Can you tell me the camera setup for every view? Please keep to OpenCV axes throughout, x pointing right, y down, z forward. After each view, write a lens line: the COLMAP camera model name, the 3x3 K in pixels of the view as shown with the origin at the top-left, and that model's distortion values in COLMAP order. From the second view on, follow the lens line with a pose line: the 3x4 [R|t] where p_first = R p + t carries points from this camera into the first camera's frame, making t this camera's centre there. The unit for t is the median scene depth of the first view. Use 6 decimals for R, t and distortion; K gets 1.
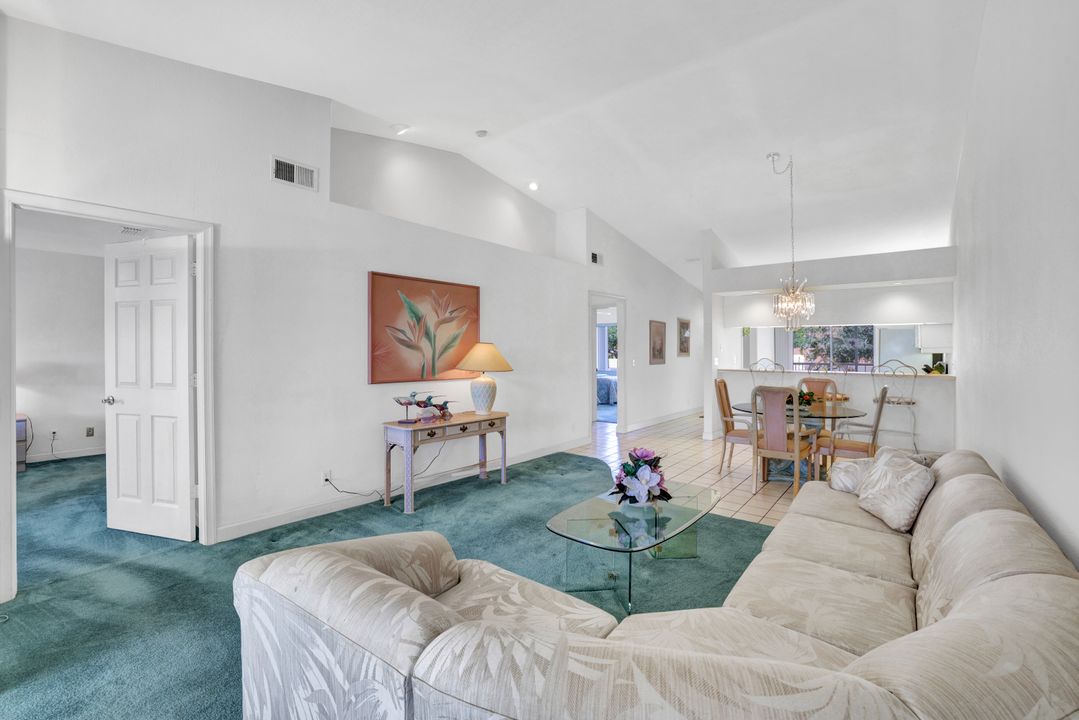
lens RADIAL K [[465.4, 0, 537.2], [0, 465.4, 350.9], [0, 0, 1]] dist [-0.033919, 0.000225]
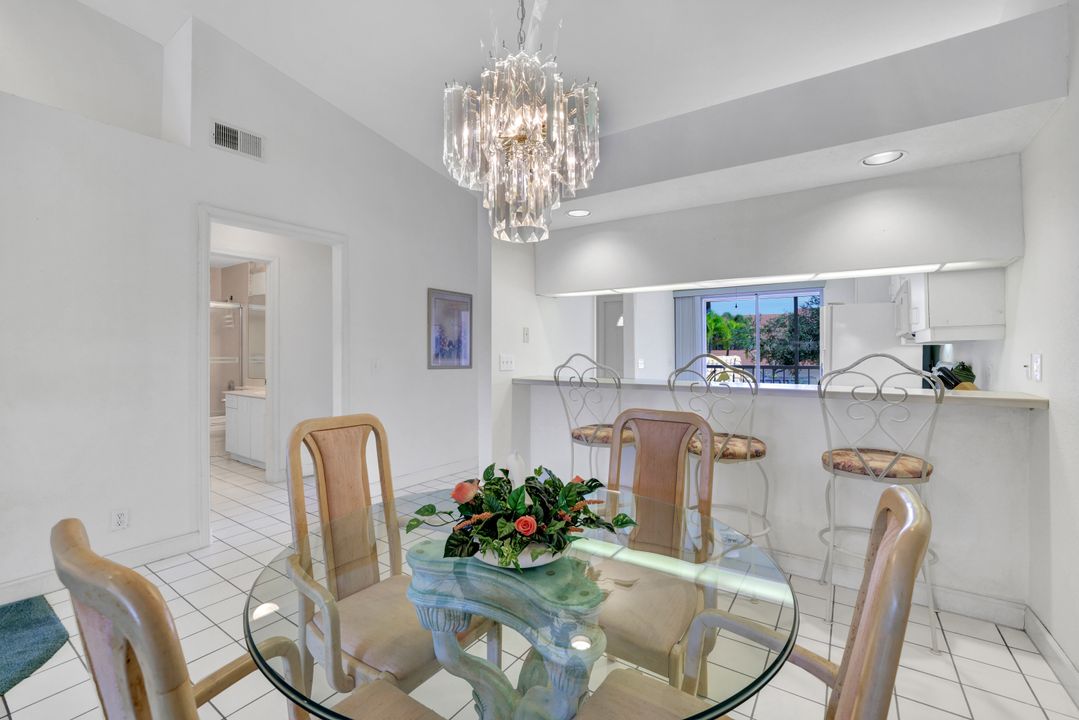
lens RADIAL K [[465.4, 0, 537.2], [0, 465.4, 350.9], [0, 0, 1]] dist [-0.033919, 0.000225]
pose [[0.996386, -0.003996, 0.084850, 0.317159], [0.004816, 0.999944, -0.009461, 0.013374], [-0.084808, 0.009836, 0.996349, 0.433608]]
